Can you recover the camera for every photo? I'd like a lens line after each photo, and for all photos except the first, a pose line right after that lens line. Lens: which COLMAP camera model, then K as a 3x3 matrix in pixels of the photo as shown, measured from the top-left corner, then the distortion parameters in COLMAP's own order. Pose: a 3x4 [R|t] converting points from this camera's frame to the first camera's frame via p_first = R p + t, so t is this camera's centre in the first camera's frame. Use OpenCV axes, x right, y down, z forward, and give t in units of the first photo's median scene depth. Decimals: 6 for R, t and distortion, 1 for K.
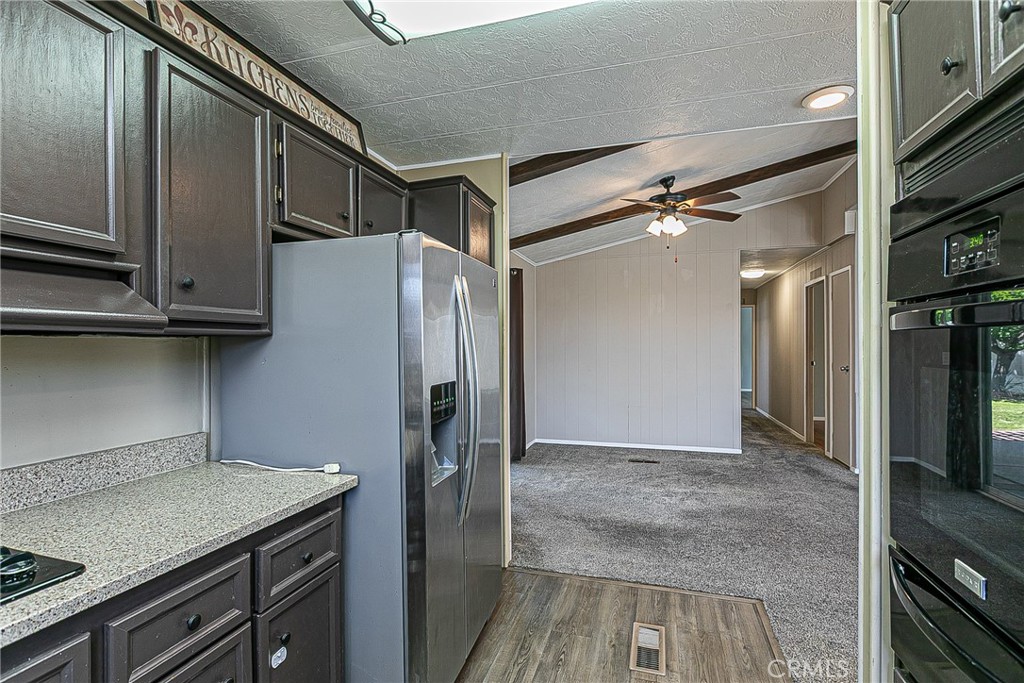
lens RADIAL K [[482.9, 0, 515.5], [0, 482.9, 346.4], [0, 0, 1]] dist [-0.000299, 0.000050]
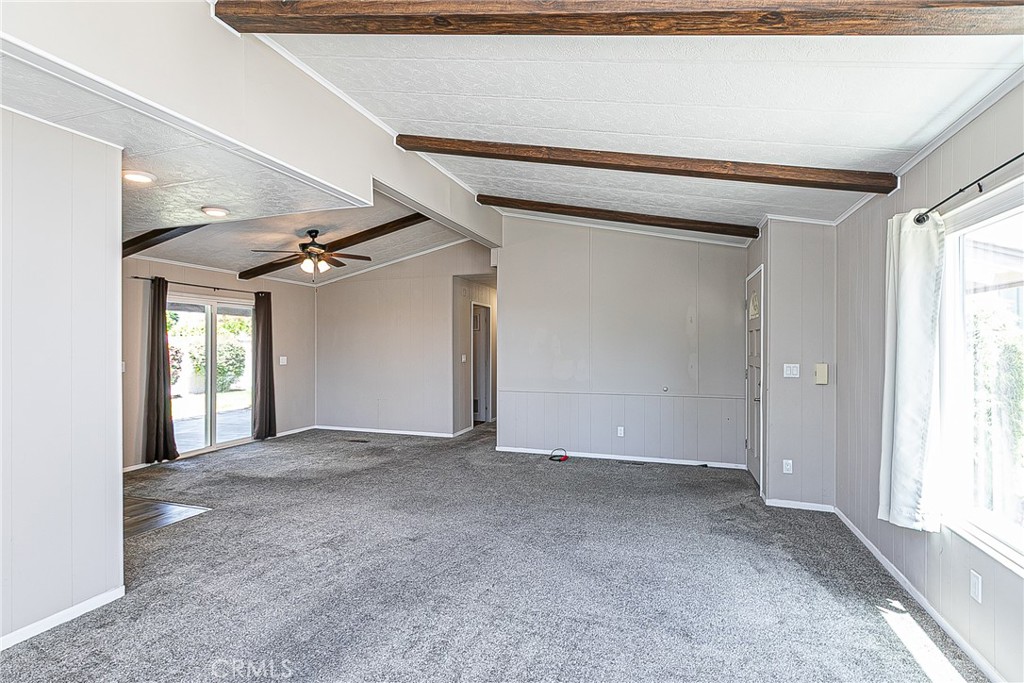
lens RADIAL K [[482.9, 0, 515.5], [0, 482.9, 346.4], [0, 0, 1]] dist [-0.000299, 0.000050]
pose [[0.999633, 0.005226, -0.026579, 1.829985], [-0.005342, 0.999977, -0.004288, -0.030468], [0.026556, 0.004428, 0.999638, -0.718468]]
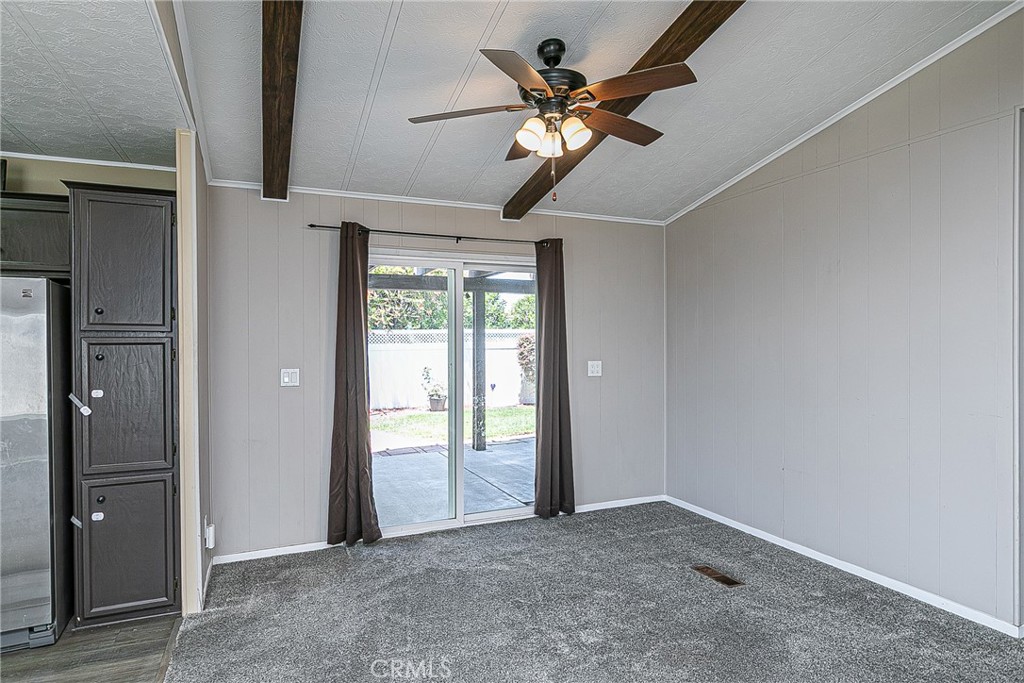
lens RADIAL K [[573.6, 0, 512.0], [0, 573.6, 341.5], [0, 0, 1]] dist [-0.003261, -0.001500]
pose [[0.646342, 0.002235, -0.763045, 1.523503], [0.000757, 0.999993, 0.003570, -0.043449], [0.763047, -0.002885, 0.646336, 1.065425]]
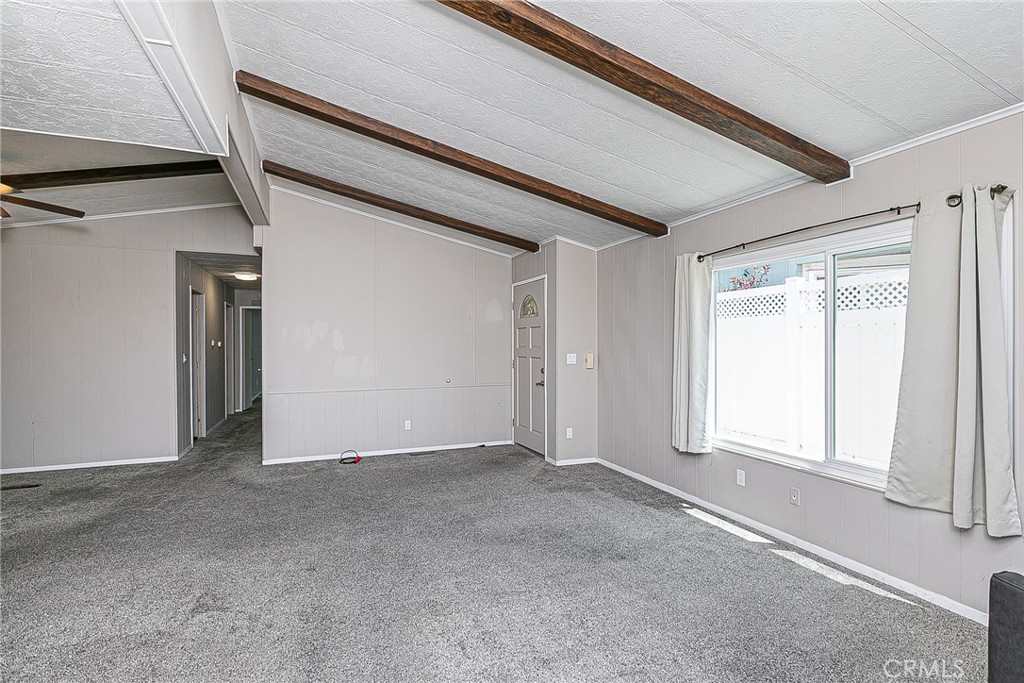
lens RADIAL K [[490.9, 0, 509.2], [0, 490.9, 345.0], [0, 0, 1]] dist [0.000697, -0.000255]
pose [[0.778077, -0.000045, 0.628169, 1.016834], [0.003485, 0.999985, -0.004245, -0.010443], [-0.628160, 0.005492, 0.778065, -0.536691]]
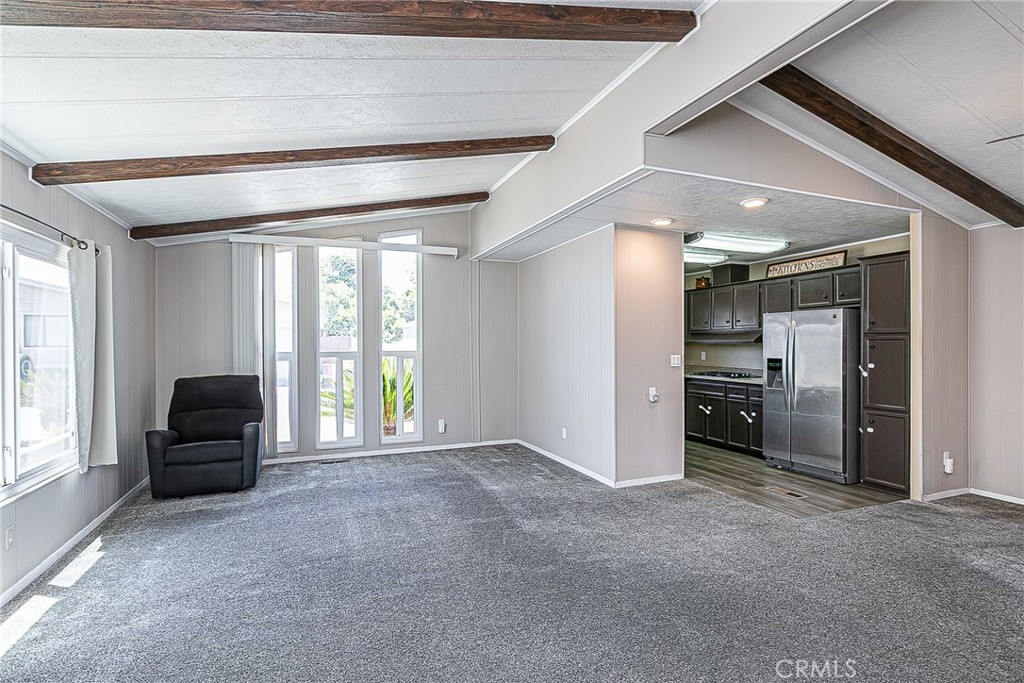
lens RADIAL K [[490.9, 0, 509.2], [0, 490.9, 345.0], [0, 0, 1]] dist [0.000697, -0.000255]
pose [[-0.779050, 0.006563, -0.626928, 2.495571], [0.000468, 0.999951, 0.009886, -0.032647], [0.626962, 0.007408, -0.779015, 1.873413]]
